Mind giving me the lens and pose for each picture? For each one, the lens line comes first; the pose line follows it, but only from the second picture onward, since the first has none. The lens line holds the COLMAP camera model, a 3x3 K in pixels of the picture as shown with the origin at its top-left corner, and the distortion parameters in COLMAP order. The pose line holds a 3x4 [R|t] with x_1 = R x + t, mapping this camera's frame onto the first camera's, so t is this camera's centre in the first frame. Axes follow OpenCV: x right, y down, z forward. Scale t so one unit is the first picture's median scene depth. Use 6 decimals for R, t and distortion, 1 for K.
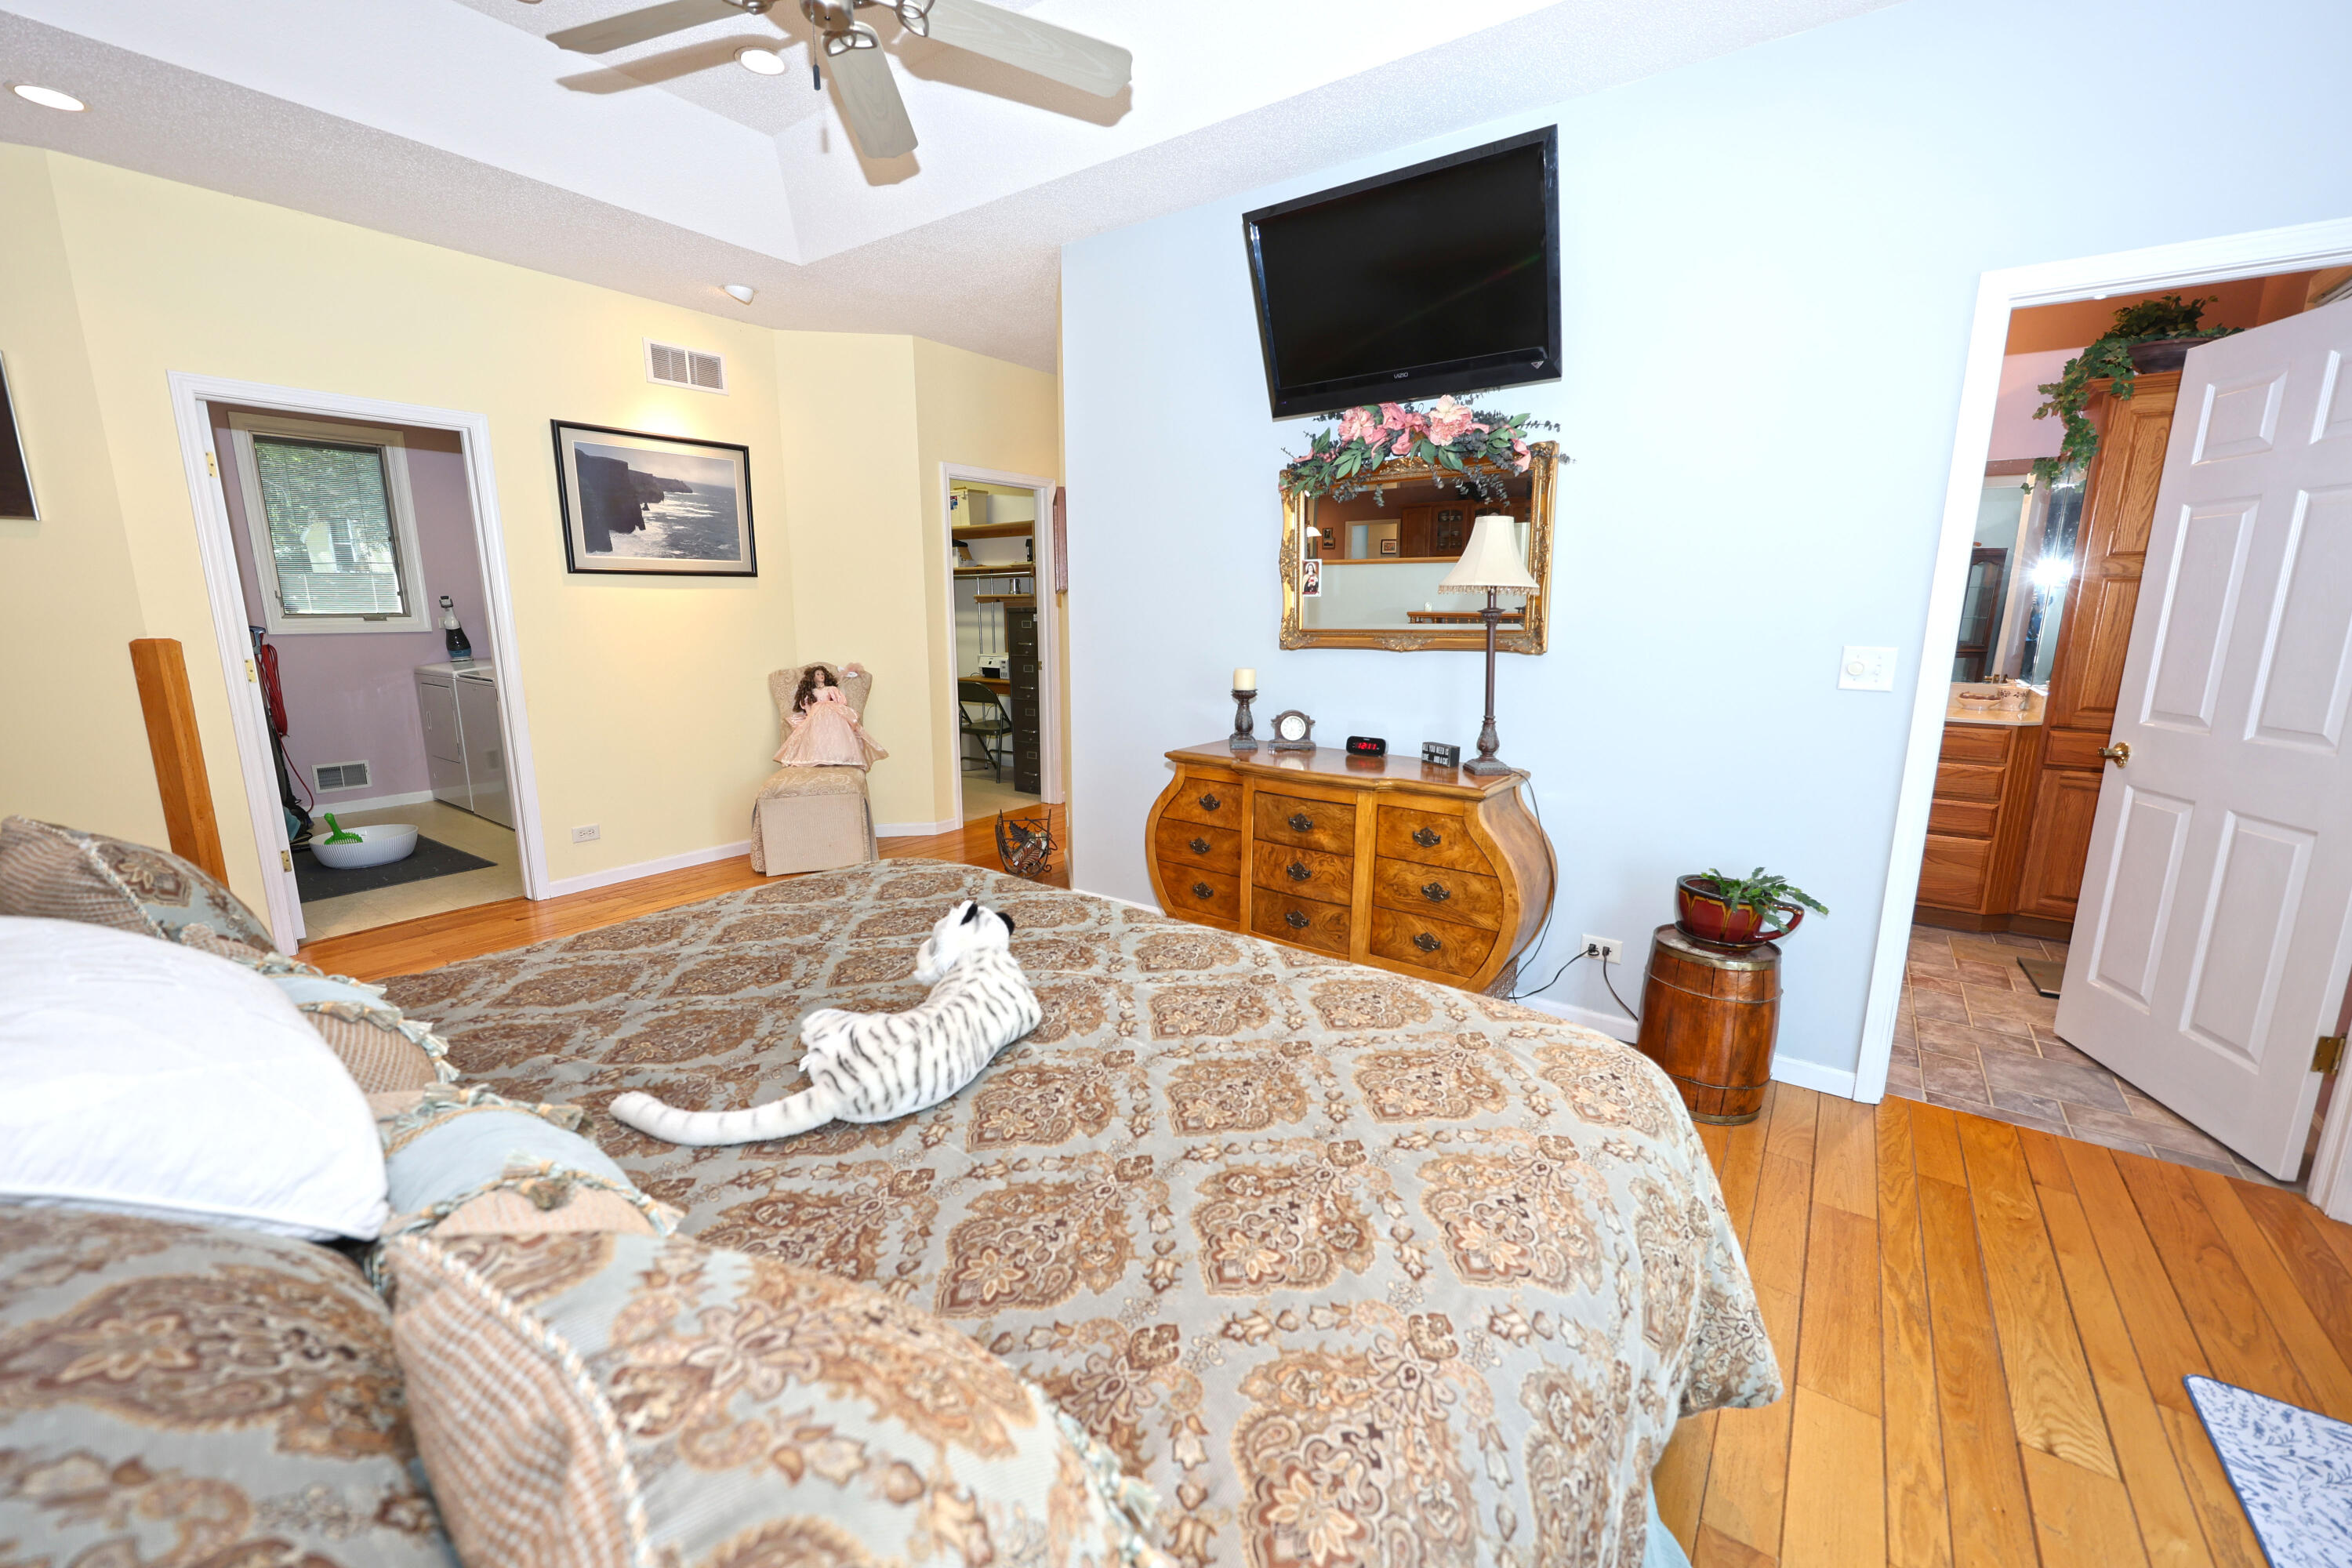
lens RADIAL K [[940.5, 0, 1156.0], [0, 940.5, 785.9], [0, 0, 1]] dist [-0.000684, -0.000139]
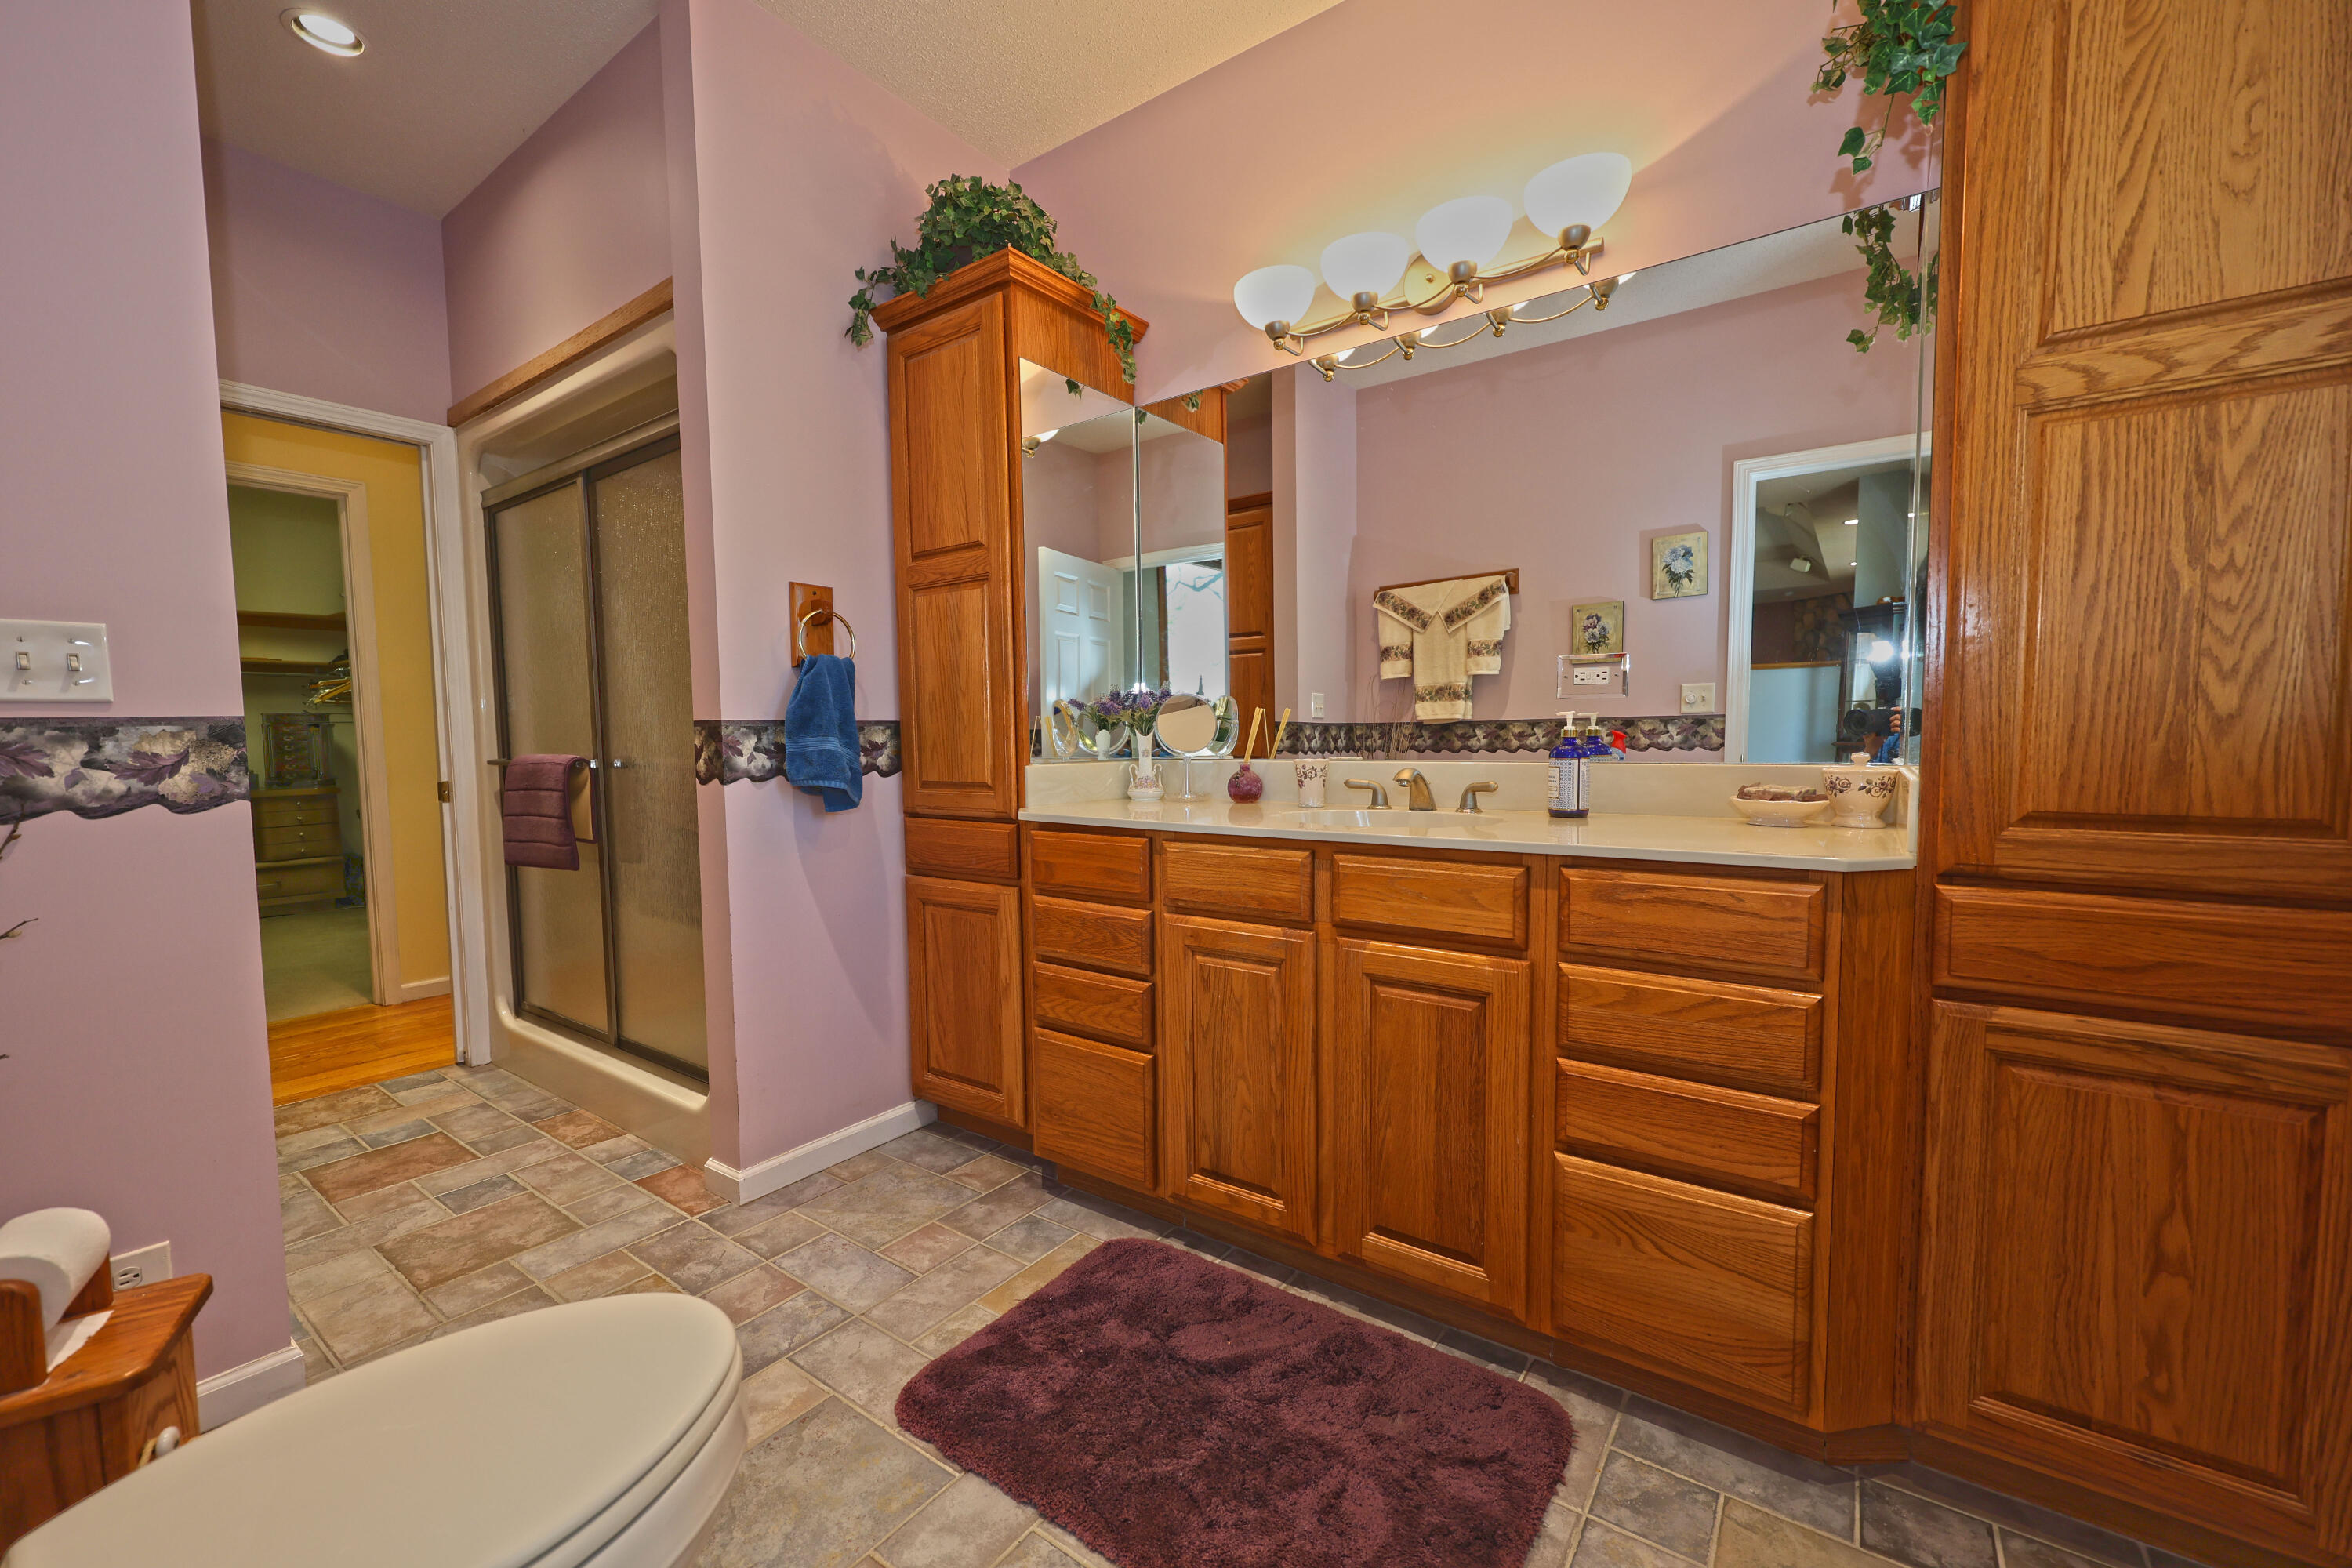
lens RADIAL K [[940.5, 0, 1176.4], [0, 940.5, 794.1], [0, 0, 1]] dist [-0.000684, -0.000139]
pose [[0.999906, -0.012220, 0.006156, 0.666779], [0.012911, 0.991610, -0.128617, -0.050240], [-0.004533, 0.128684, 0.991675, 0.653944]]
